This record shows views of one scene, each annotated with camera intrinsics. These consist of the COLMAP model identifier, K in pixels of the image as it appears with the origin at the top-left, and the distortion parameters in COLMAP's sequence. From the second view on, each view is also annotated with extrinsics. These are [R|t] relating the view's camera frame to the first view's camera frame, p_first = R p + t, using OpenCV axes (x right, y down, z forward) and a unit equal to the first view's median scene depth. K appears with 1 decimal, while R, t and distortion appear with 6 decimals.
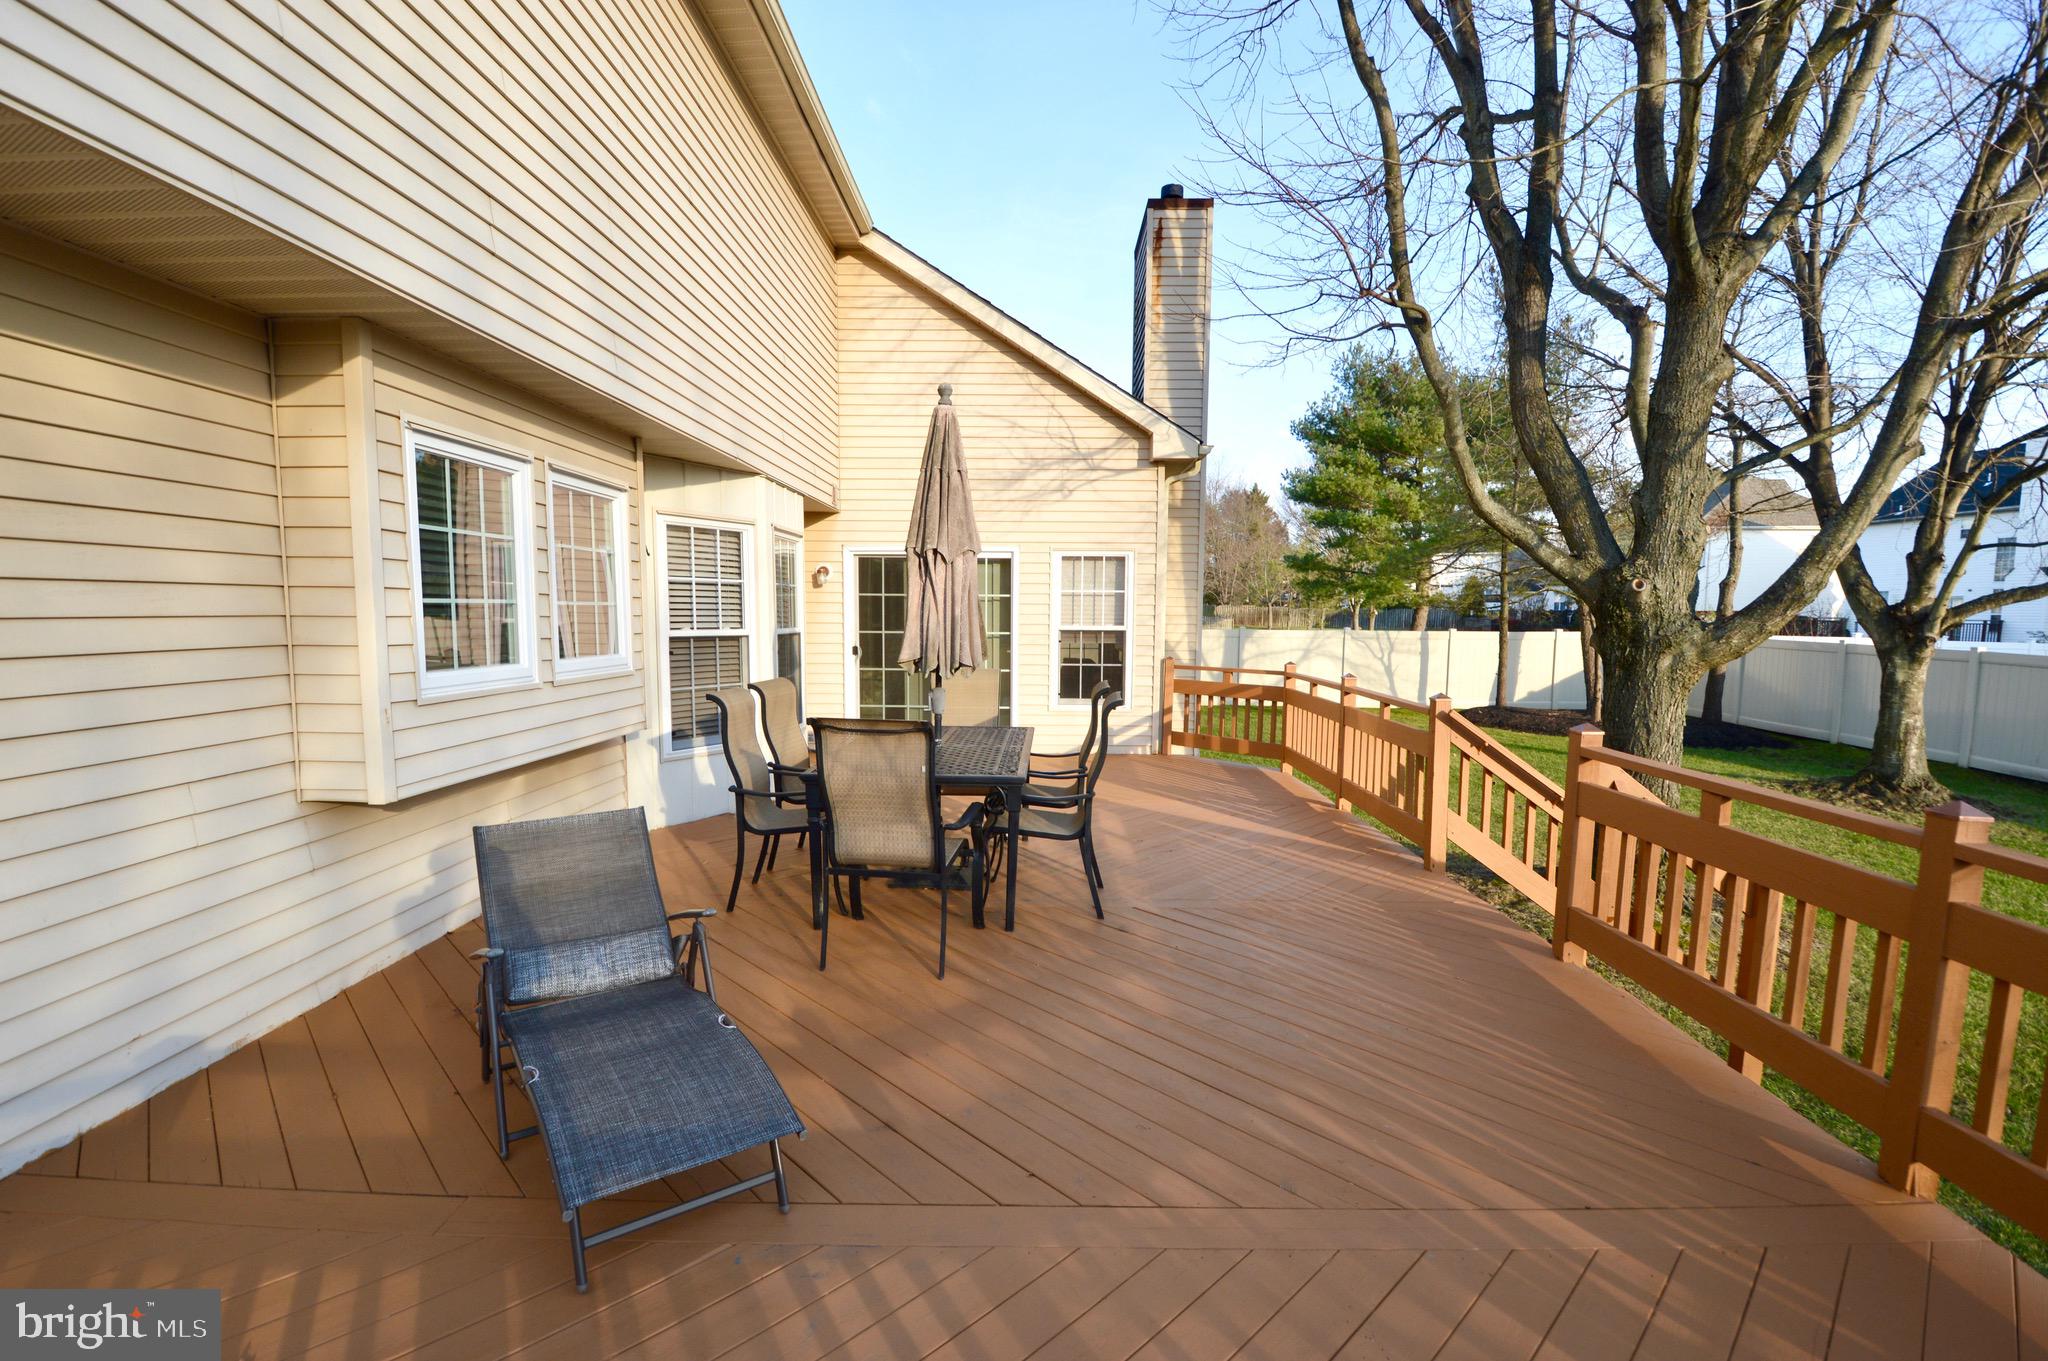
lens RADIAL K [[945.0, 0, 1019.6], [0, 945.0, 684.1], [0, 0, 1]] dist [0.000138, -0.005475]
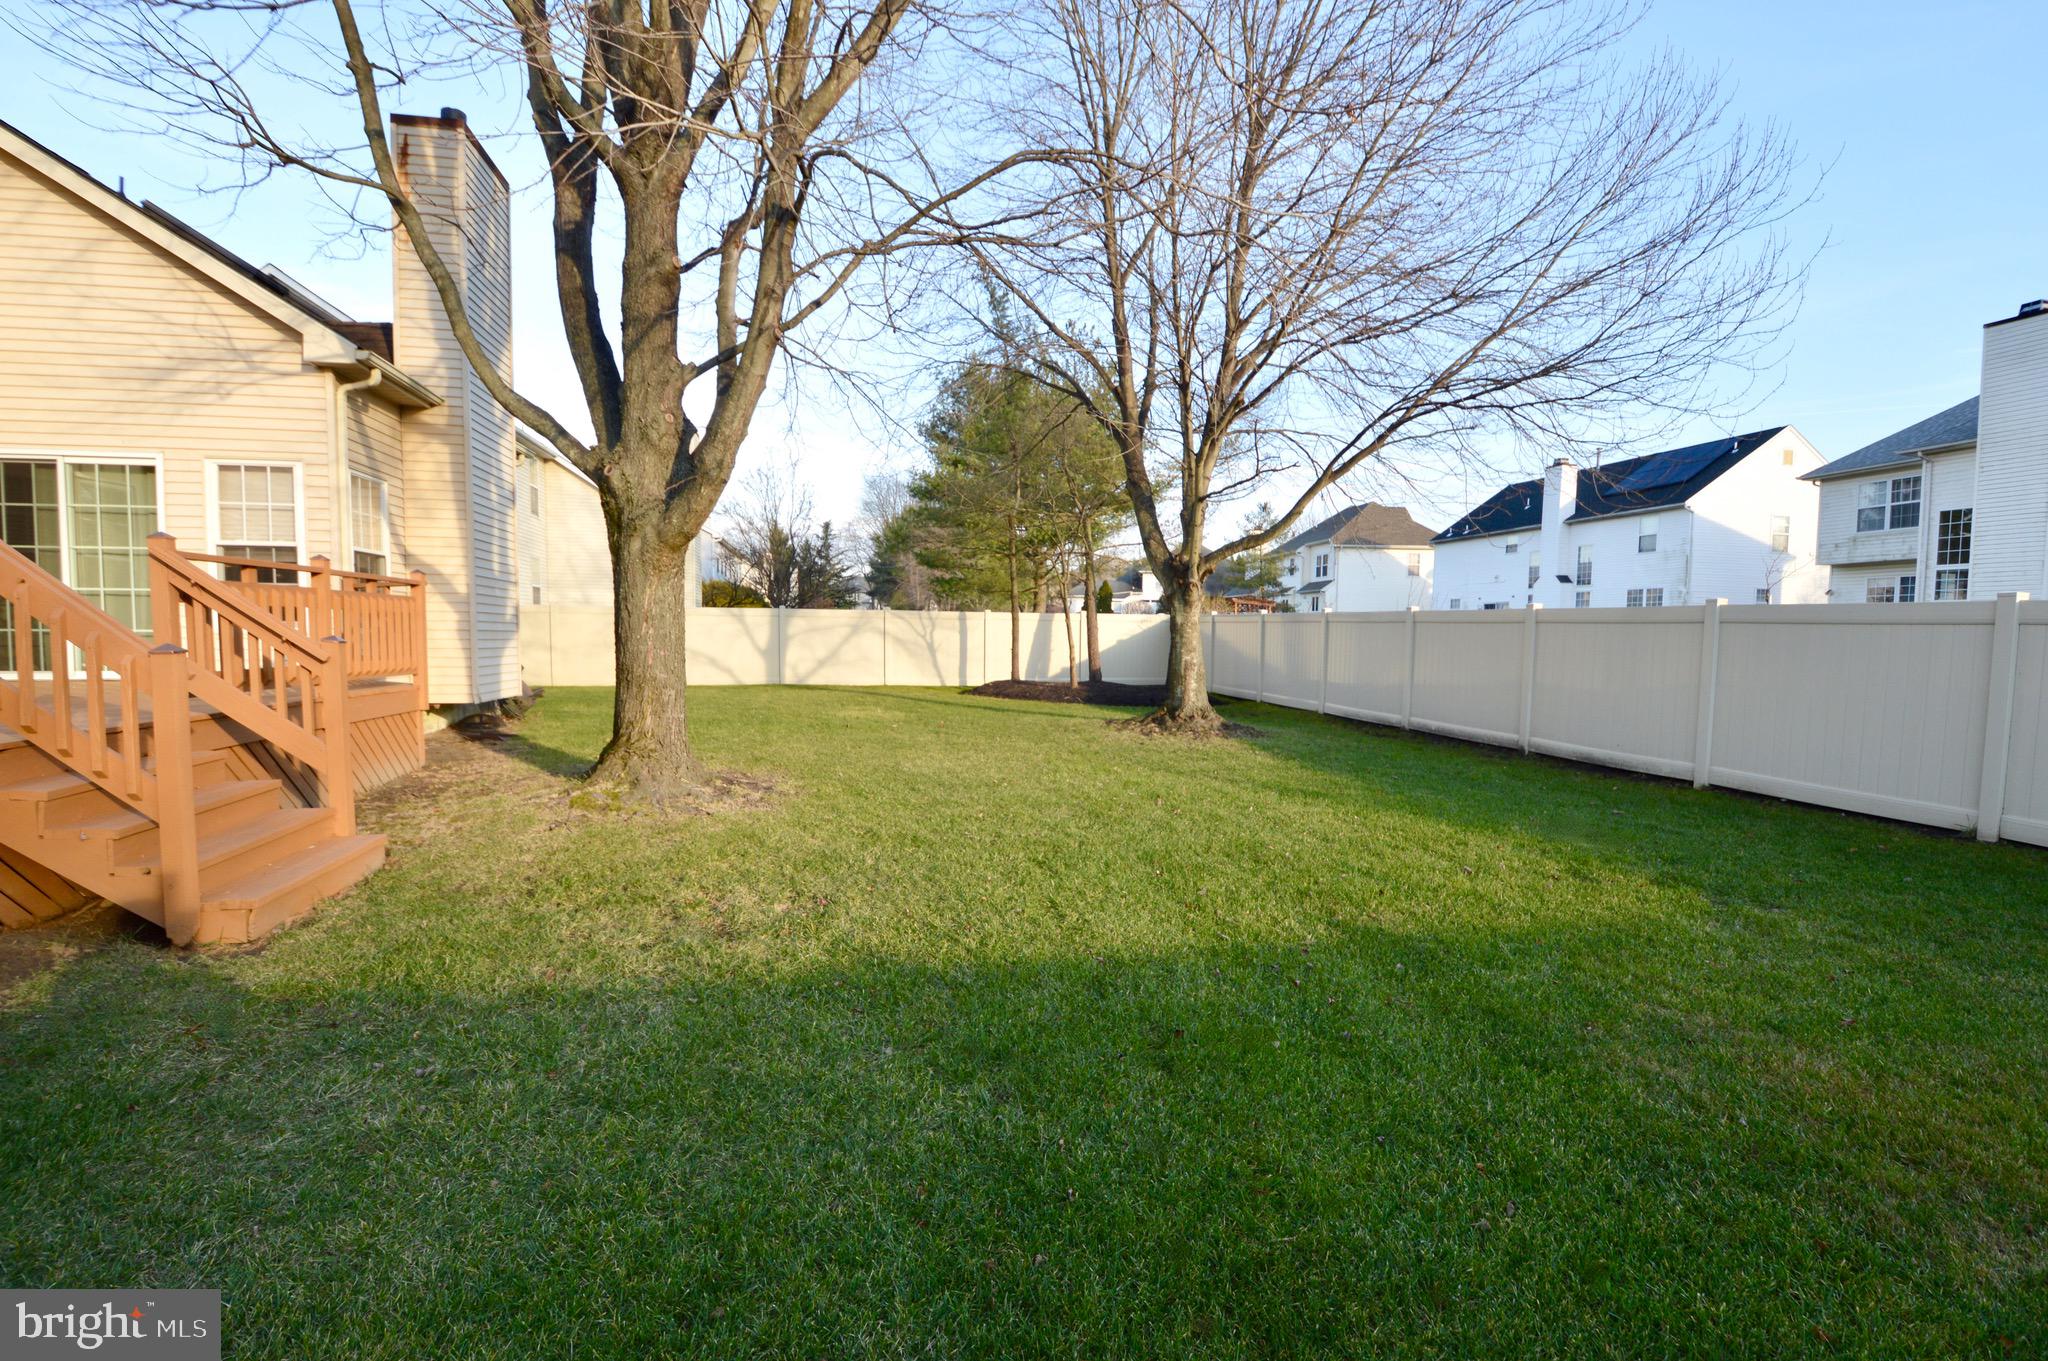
lens RADIAL K [[945.0, 0, 1019.6], [0, 945.0, 686.6], [0, 0, 1]] dist [0.000138, -0.005475]
pose [[0.974522, -0.007971, 0.224150, 0.493050], [0.012366, 0.999758, -0.018211, 0.091636], [-0.223950, 0.020519, 0.974385, -0.067144]]
